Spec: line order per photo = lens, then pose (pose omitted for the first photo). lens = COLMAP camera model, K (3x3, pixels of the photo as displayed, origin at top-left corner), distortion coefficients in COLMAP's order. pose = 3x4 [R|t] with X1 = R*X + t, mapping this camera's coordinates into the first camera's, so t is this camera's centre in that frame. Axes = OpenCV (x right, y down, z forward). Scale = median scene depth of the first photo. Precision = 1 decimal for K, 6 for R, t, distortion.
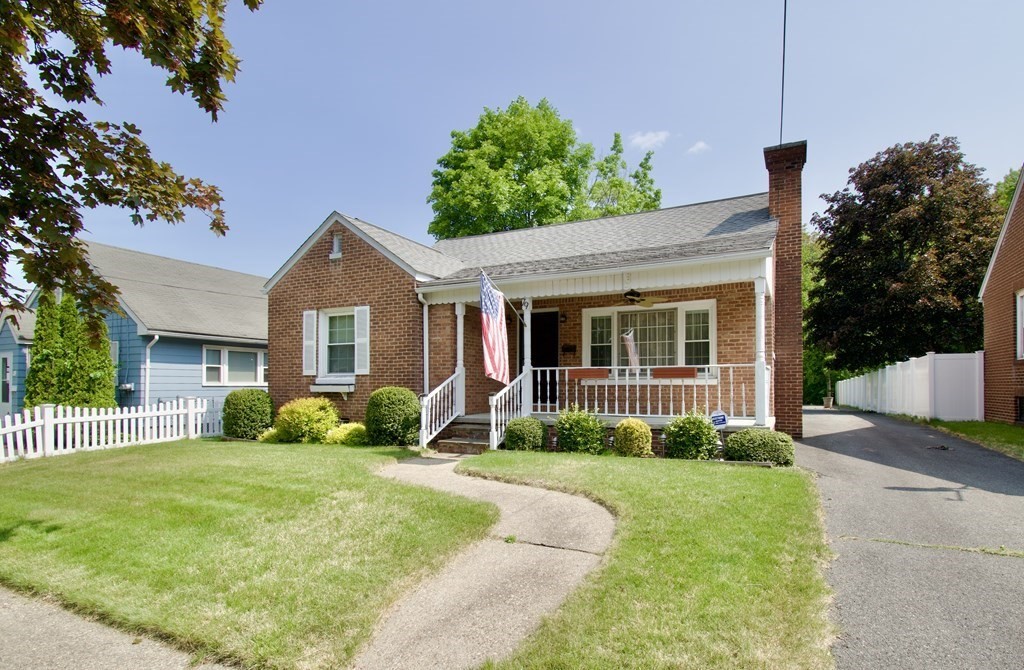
lens RADIAL K [[520.2, 0, 534.9], [0, 520.2, 386.9], [0, 0, 1]] dist [0.020410, -0.032155]
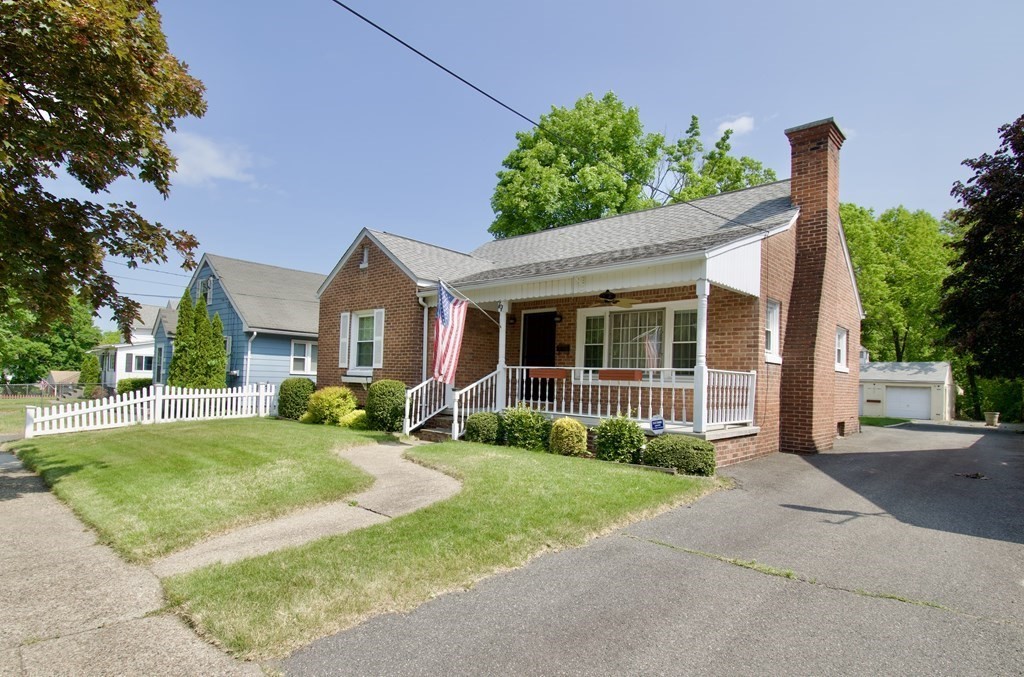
lens RADIAL K [[547.4, 0, 475.9], [0, 547.4, 372.8], [0, 0, 1]] dist [0.005582, -0.021011]
pose [[0.943782, 0.028660, -0.329325, 0.271296], [-0.034303, 0.999347, -0.011336, -0.007785], [0.328785, 0.021996, 0.944149, -0.065639]]
